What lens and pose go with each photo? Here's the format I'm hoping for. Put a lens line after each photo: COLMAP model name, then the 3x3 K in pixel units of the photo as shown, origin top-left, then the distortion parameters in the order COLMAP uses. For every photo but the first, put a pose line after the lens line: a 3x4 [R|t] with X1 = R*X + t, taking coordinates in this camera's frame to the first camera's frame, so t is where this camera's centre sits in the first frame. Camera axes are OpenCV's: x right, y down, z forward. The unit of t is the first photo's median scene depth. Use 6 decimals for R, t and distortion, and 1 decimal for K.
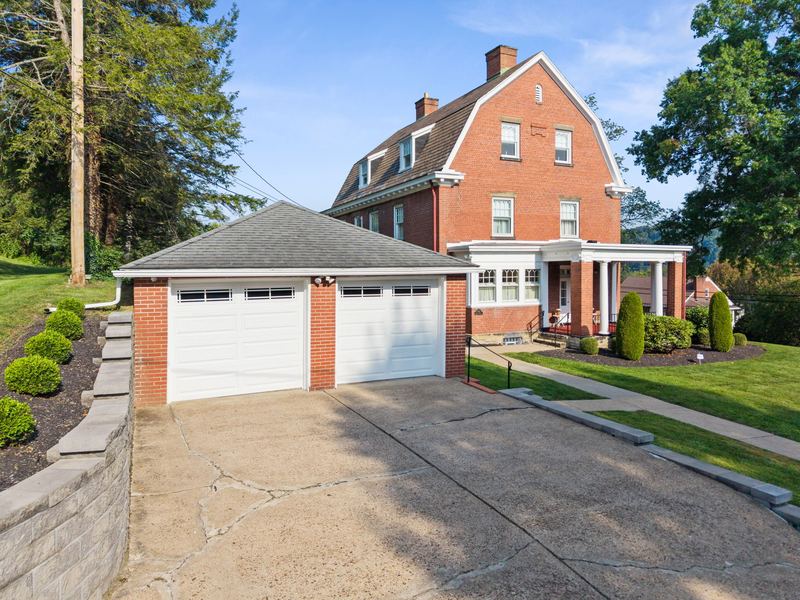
lens RADIAL K [[589.4, 0, 396.5], [0, 589.4, 264.6], [0, 0, 1]] dist [0.002528, 0.001913]
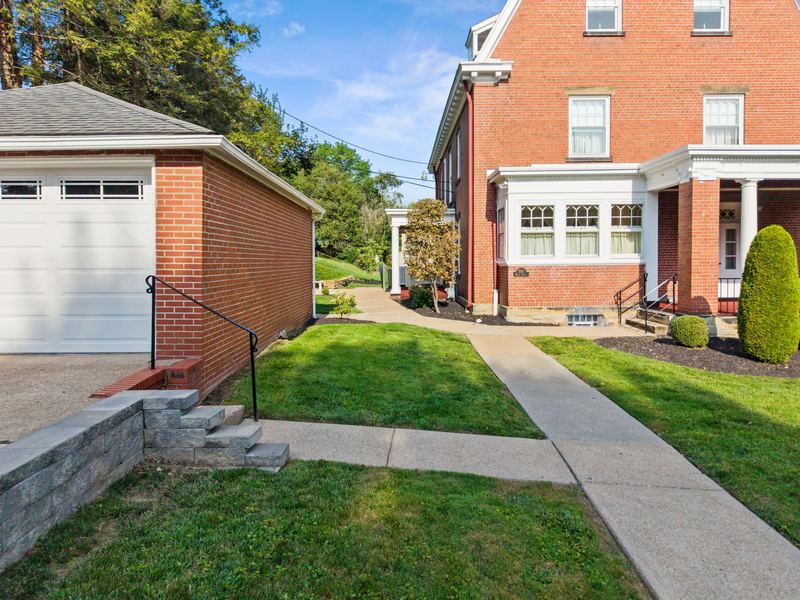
lens RADIAL K [[589.4, 0, 396.5], [0, 589.4, 264.6], [0, 0, 1]] dist [0.002528, 0.001913]
pose [[0.907425, -0.000730, -0.420214, 0.274005], [0.007813, 0.999855, 0.015134, 0.059356], [0.420142, -0.017016, 0.907299, 0.354482]]
